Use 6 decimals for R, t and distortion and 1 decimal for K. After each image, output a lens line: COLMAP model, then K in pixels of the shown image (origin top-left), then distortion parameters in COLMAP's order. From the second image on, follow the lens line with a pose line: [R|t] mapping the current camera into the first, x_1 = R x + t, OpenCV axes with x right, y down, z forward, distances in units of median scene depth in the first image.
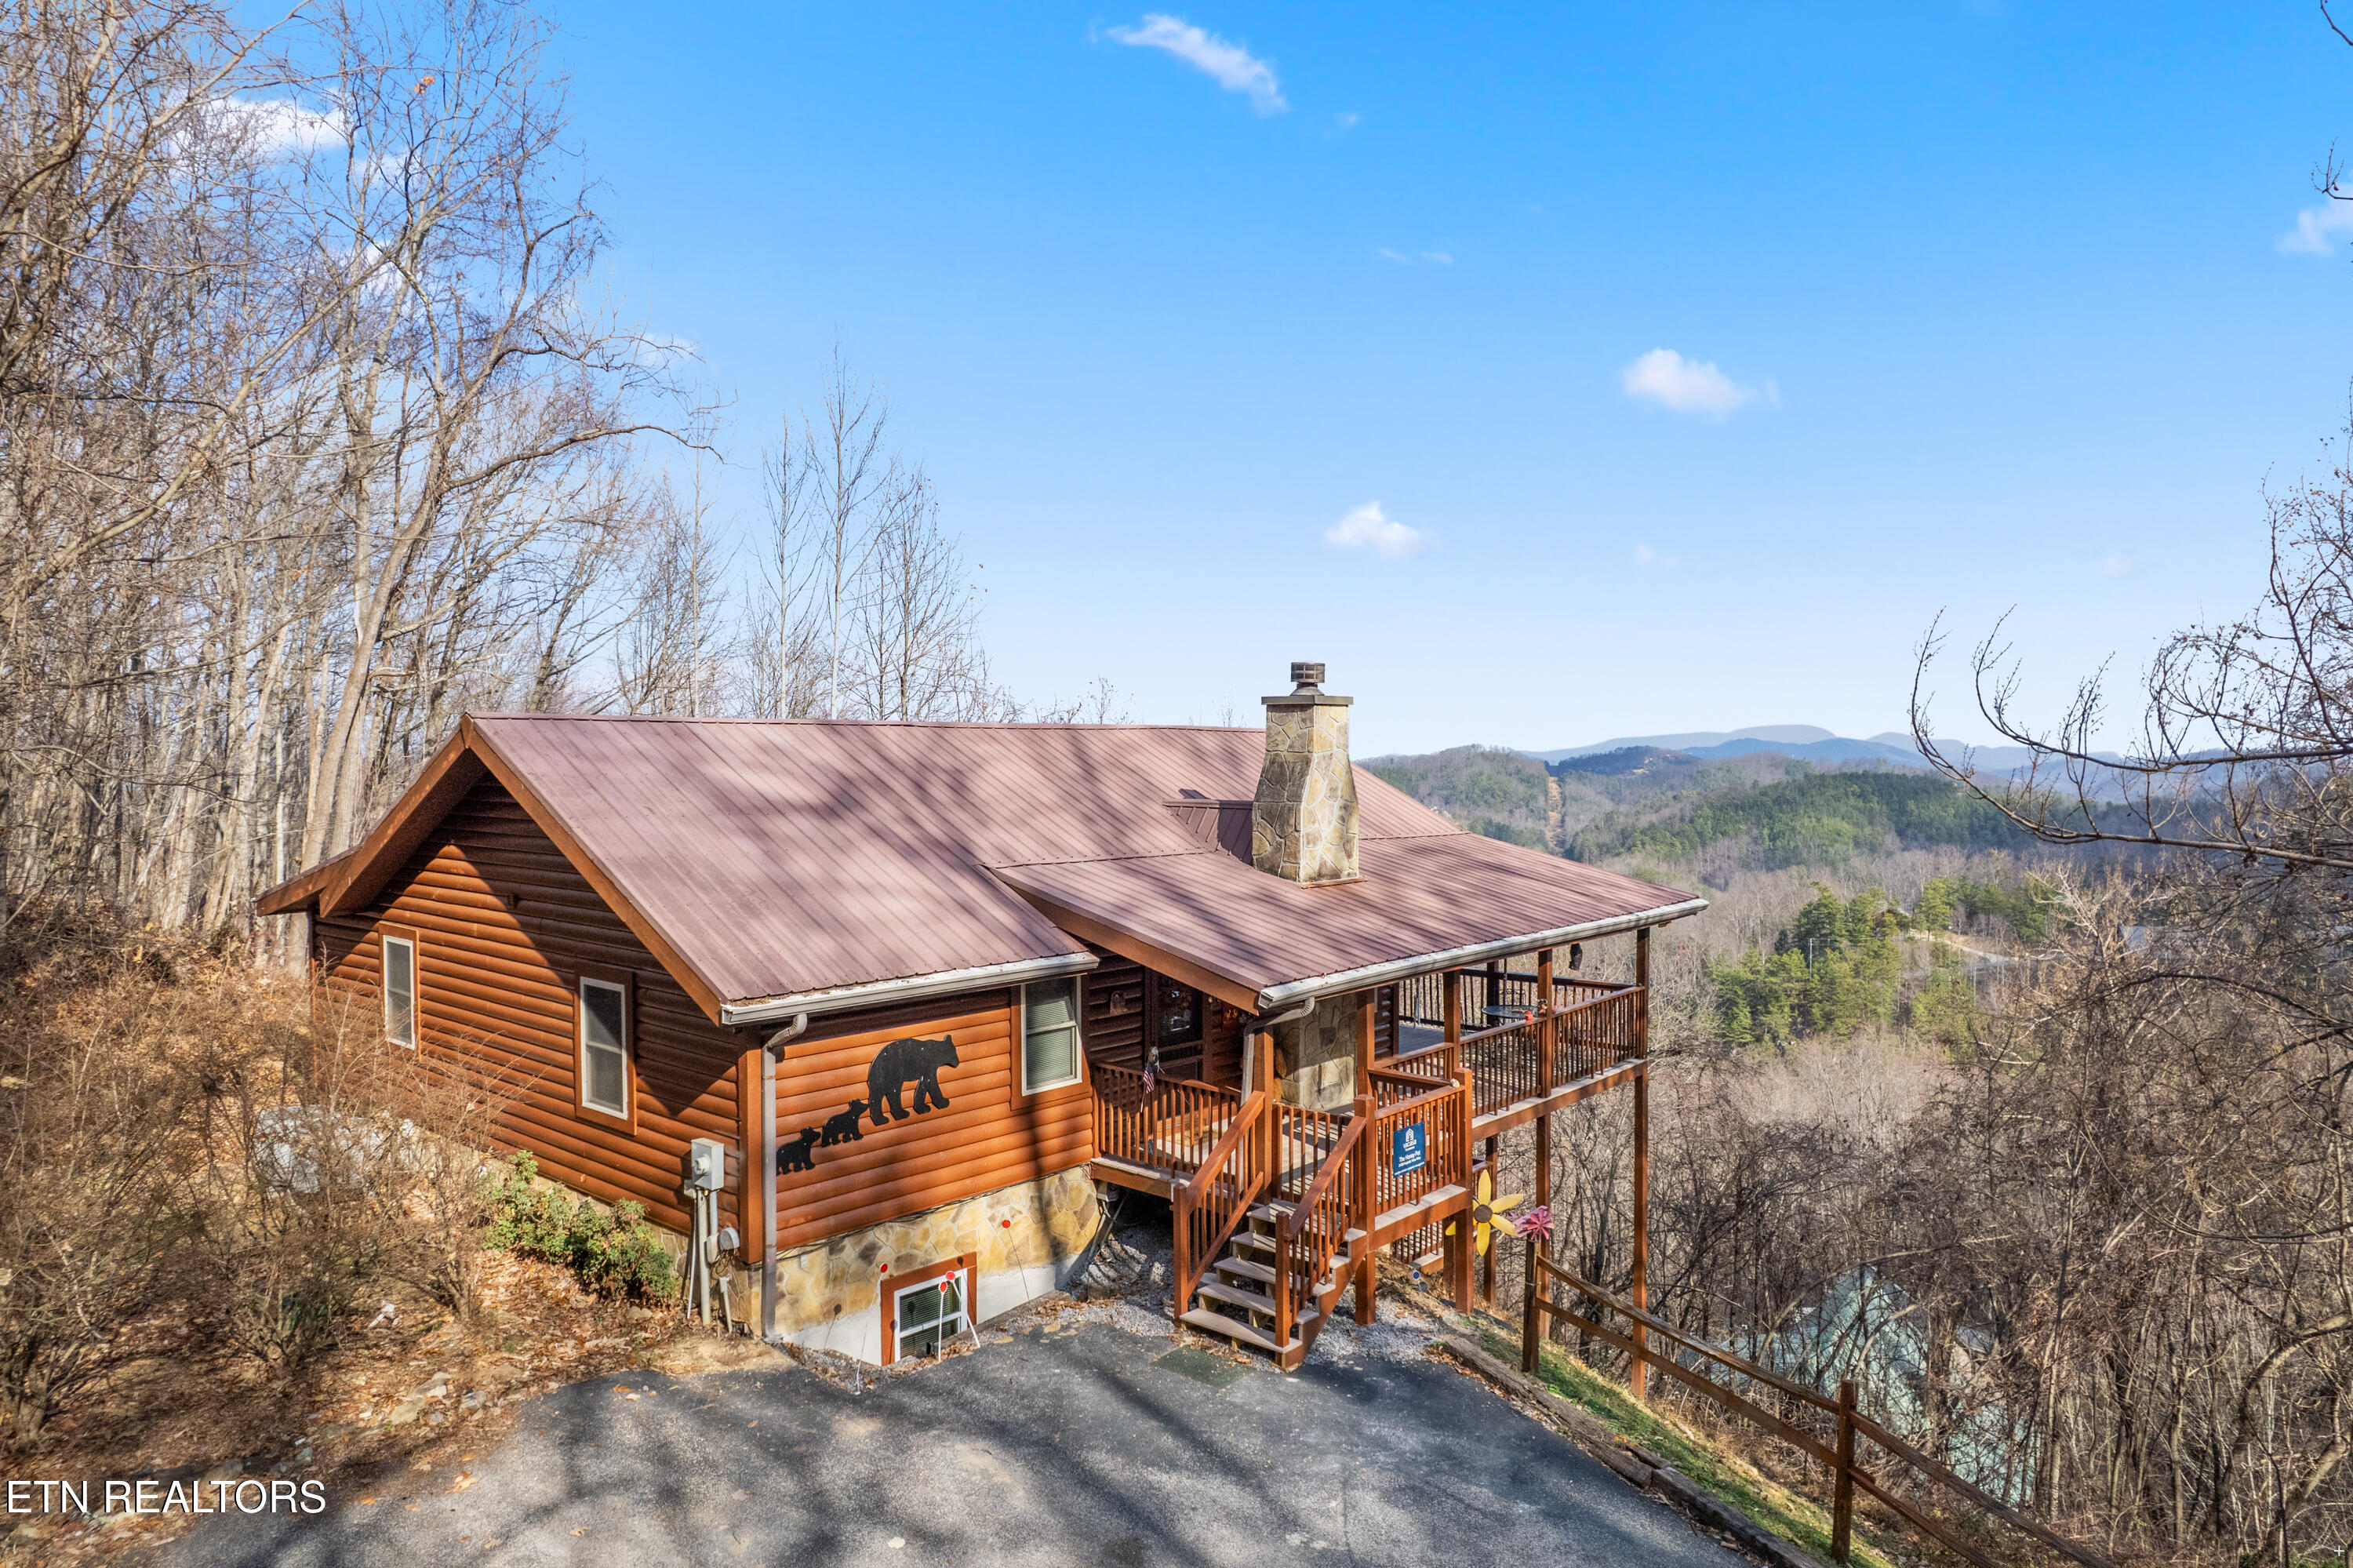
lens RADIAL K [[1498.2, 0, 1174.8], [0, 1498.2, 781.4], [0, 0, 1]] dist [-0.030142, -0.000205]
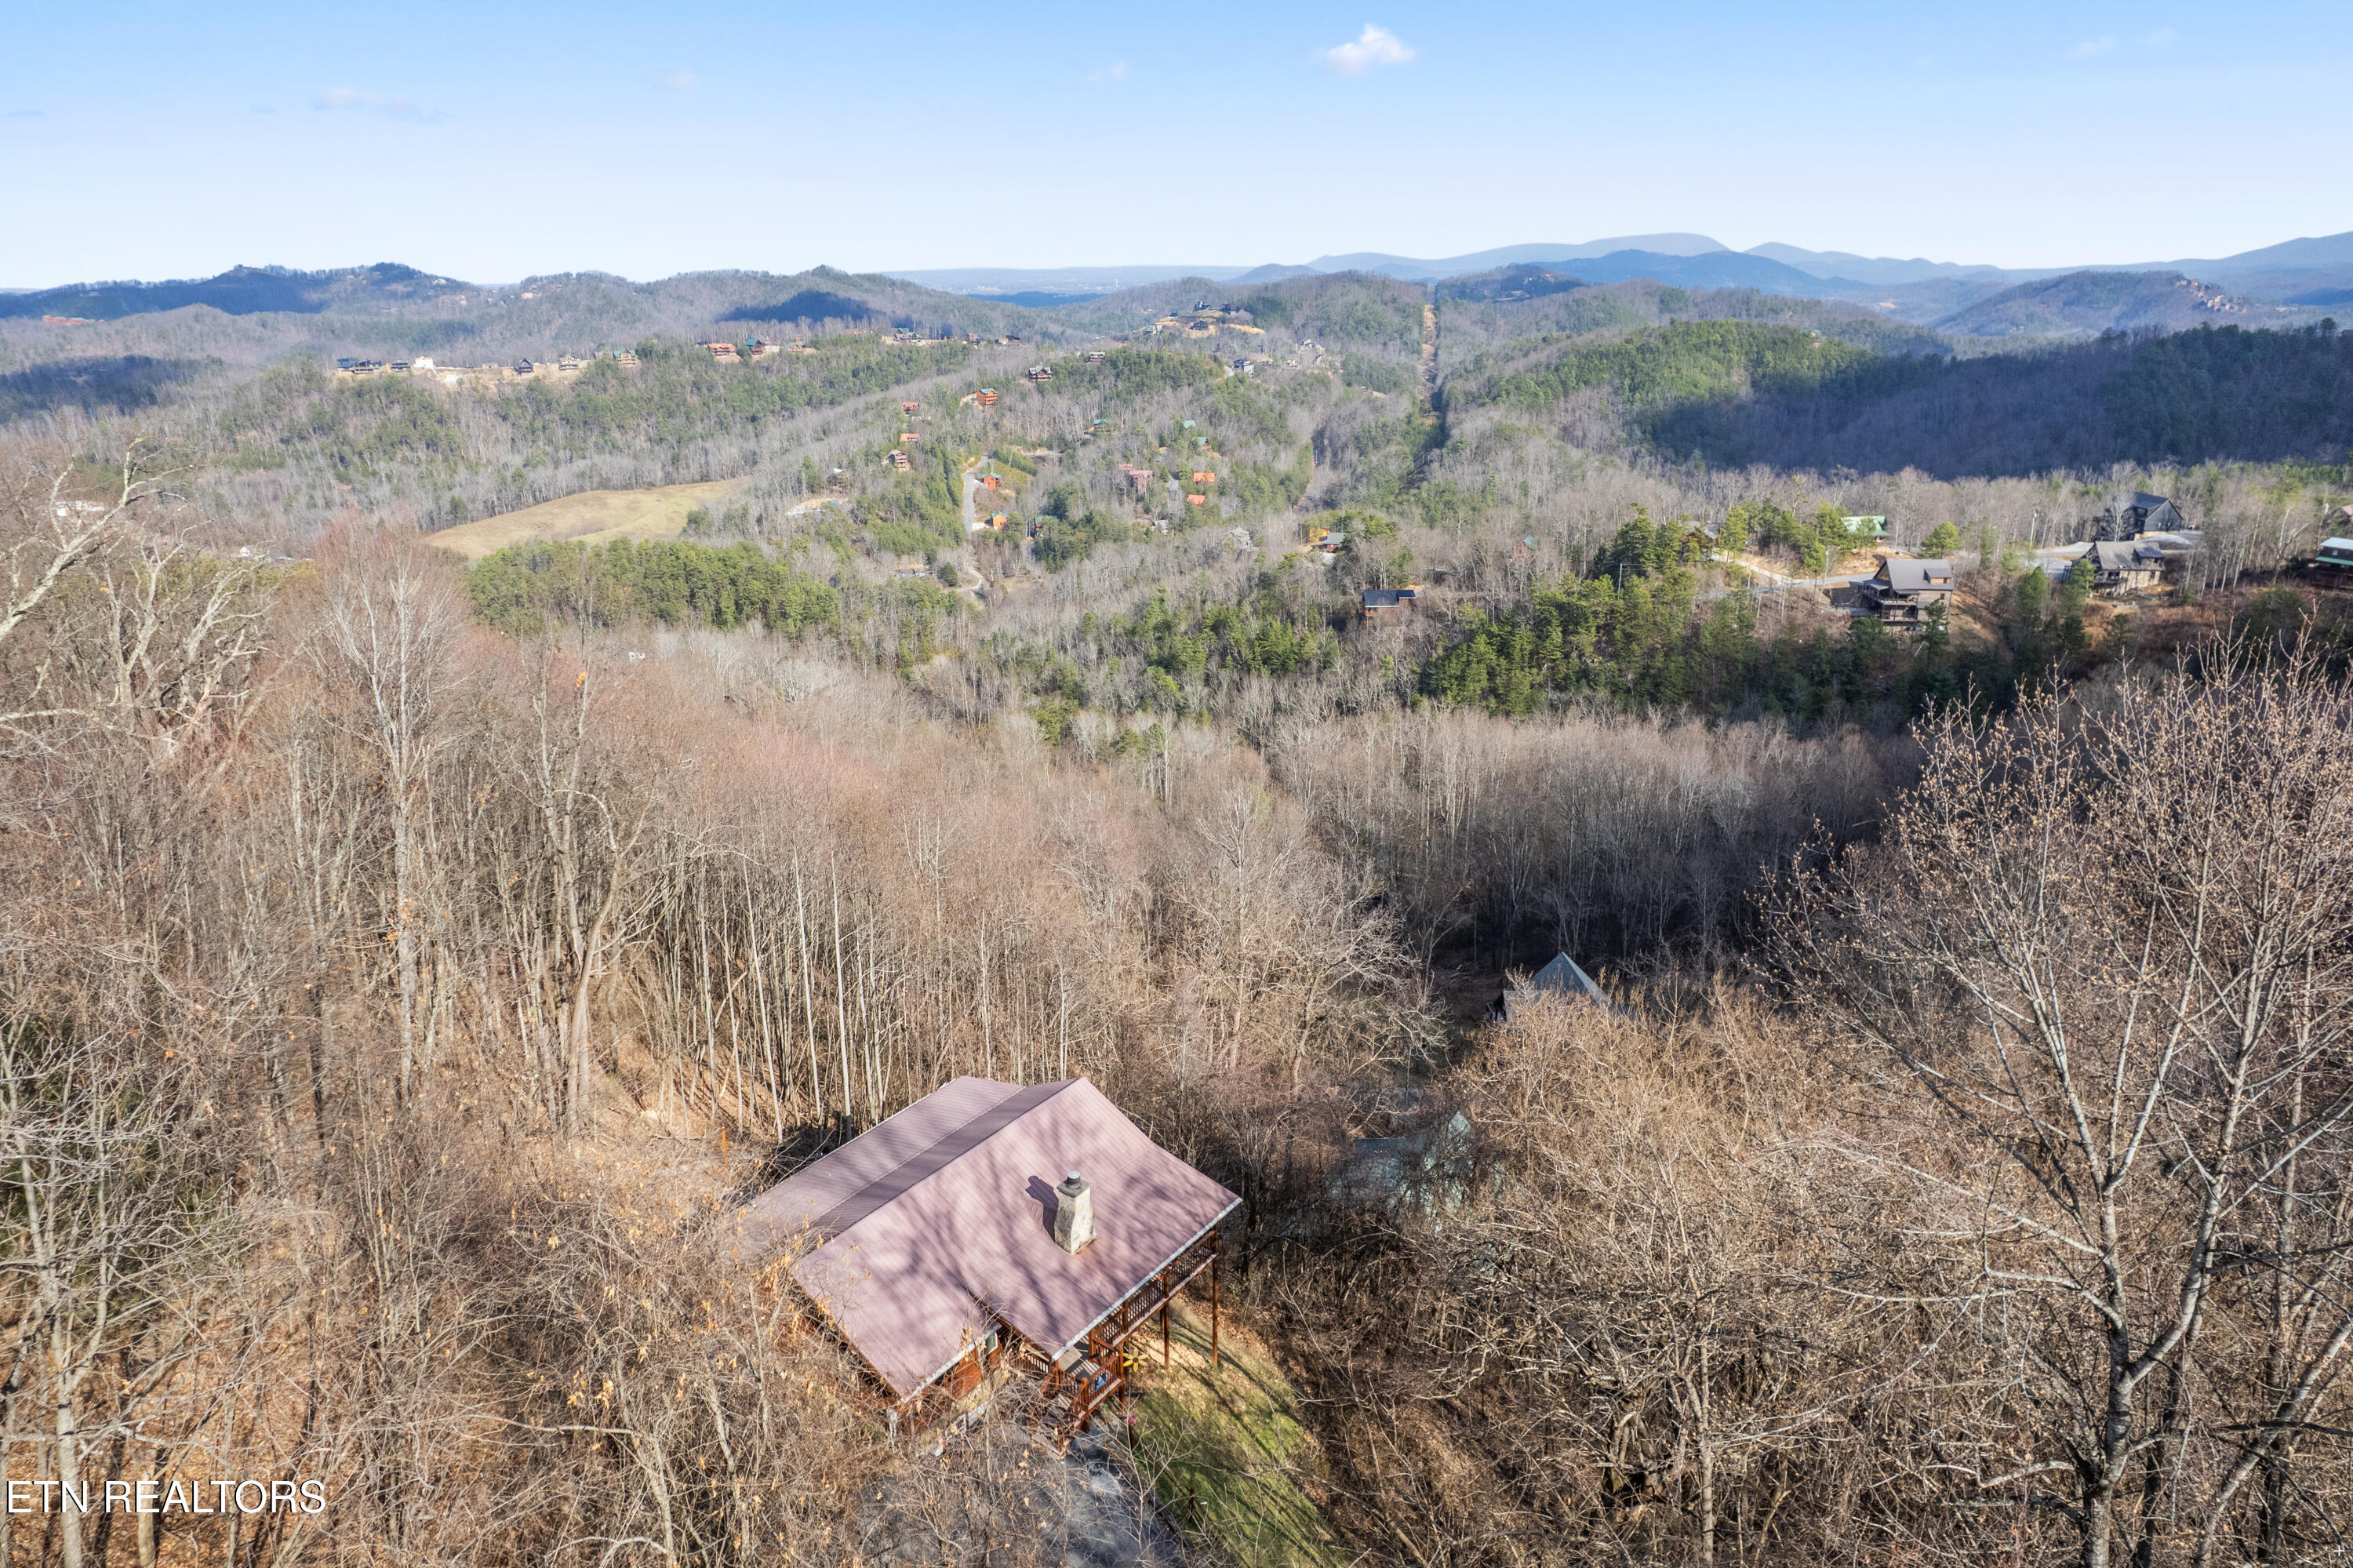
lens RADIAL K [[1498.2, 0, 1176.9], [0, 1498.2, 777.7], [0, 0, 1]] dist [-0.030142, -0.000205]
pose [[0.996324, -0.028192, 0.080888, 0.003585], [0.001914, 0.951383, 0.308004, -0.082713], [-0.085639, -0.306717, 0.947940, -0.070396]]
